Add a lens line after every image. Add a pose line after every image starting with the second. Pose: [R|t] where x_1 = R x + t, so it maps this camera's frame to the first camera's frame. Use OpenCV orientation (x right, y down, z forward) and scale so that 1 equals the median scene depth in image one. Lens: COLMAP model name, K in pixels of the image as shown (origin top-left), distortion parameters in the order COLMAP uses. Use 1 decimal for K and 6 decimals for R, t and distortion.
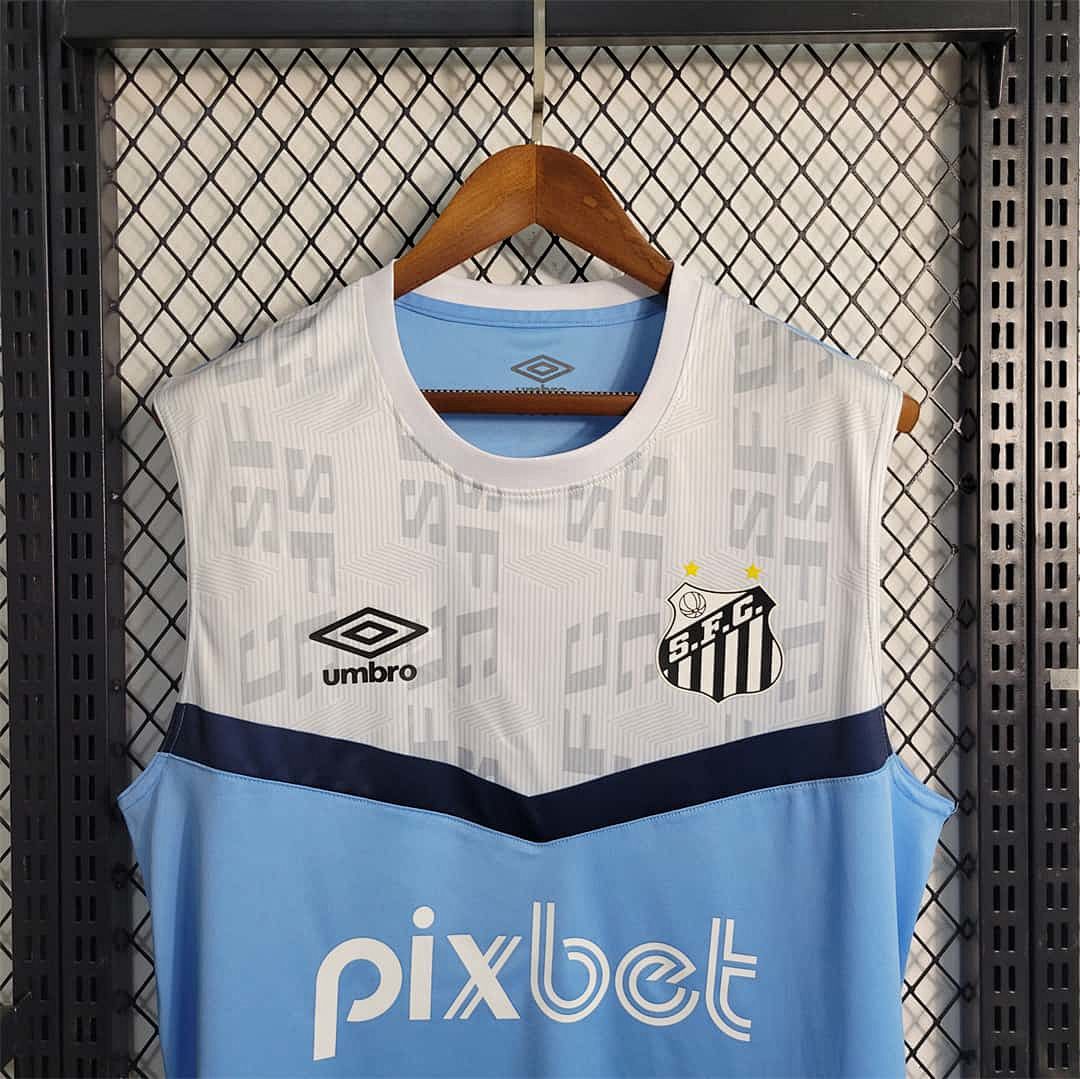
lens RADIAL K [[1943.4, 0, 499.0], [0, 1943.4, 753.8], [0, 0, 1]] dist [0.053568, 0.090854]
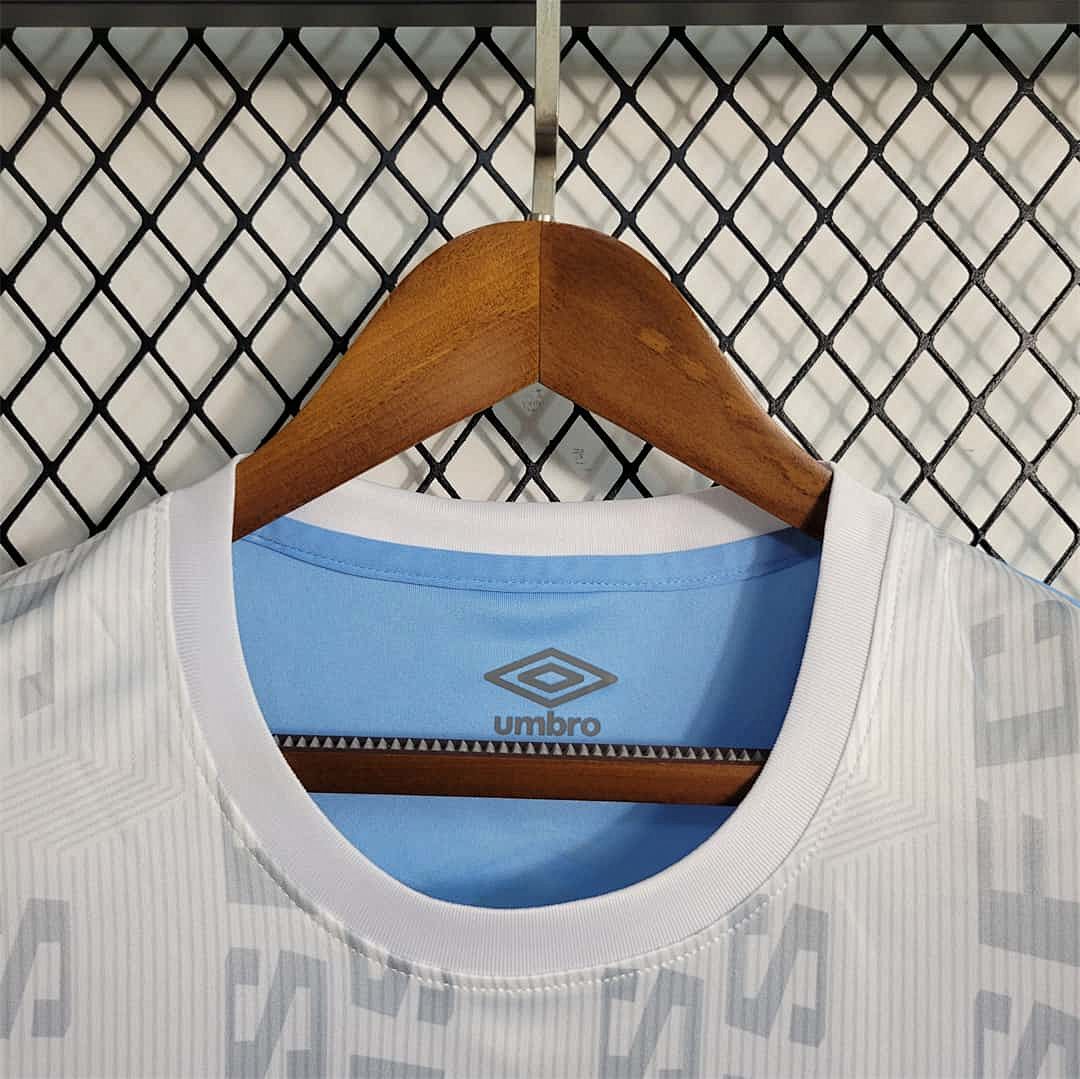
lens RADIAL K [[1146.8, 0, 540.0], [0, 1146.8, 539.5], [0, 0, 1]] dist [0.006725, -0.007274]
pose [[0.999724, 0.011725, -0.020344, 0.025042], [-0.012860, 0.998315, -0.056578, -0.215461], [0.019647, 0.056824, 0.998191, 0.715889]]
